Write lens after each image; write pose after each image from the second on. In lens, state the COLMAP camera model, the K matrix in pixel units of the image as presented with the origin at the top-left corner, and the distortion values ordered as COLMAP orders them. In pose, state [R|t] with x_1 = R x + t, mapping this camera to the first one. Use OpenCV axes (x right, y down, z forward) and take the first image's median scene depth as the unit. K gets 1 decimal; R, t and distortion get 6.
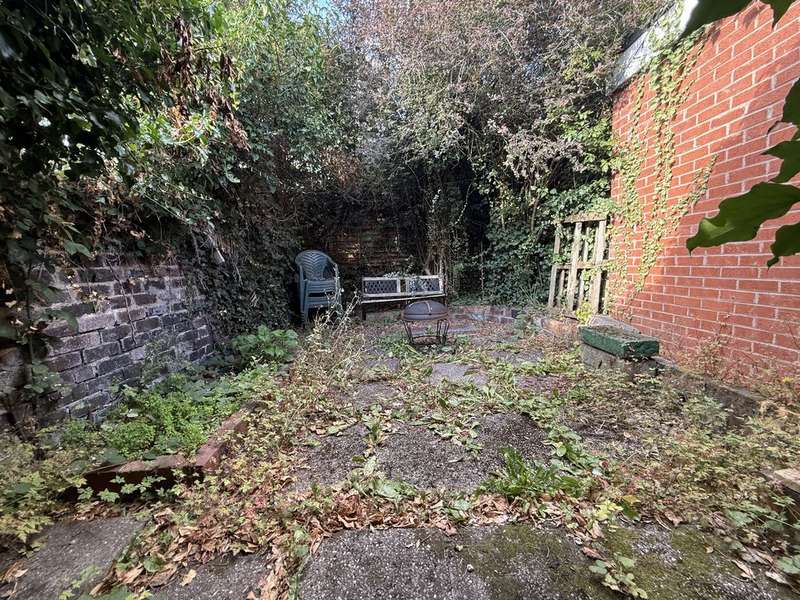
lens RADIAL K [[320.3, 0, 399.8], [0, 320.3, 299.9], [0, 0, 1]] dist [-0.002317, 0.000432]
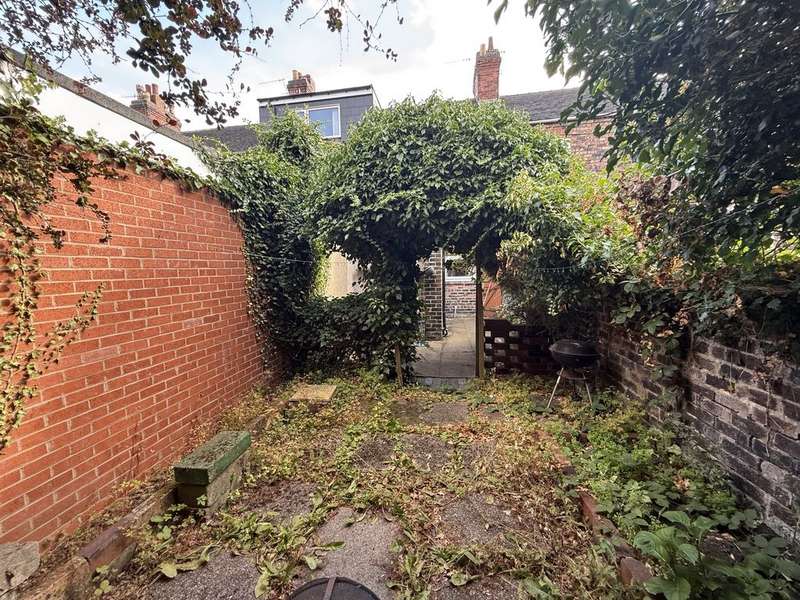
lens RADIAL K [[320.3, 0, 400.1], [0, 320.3, 300.1], [0, 0, 1]] dist [-0.002317, 0.000432]
pose [[-0.984782, 0.073472, 0.157499, -0.090377], [0.103980, 0.975234, 0.195211, -0.520628], [-0.139255, 0.208617, -0.968032, 1.937418]]
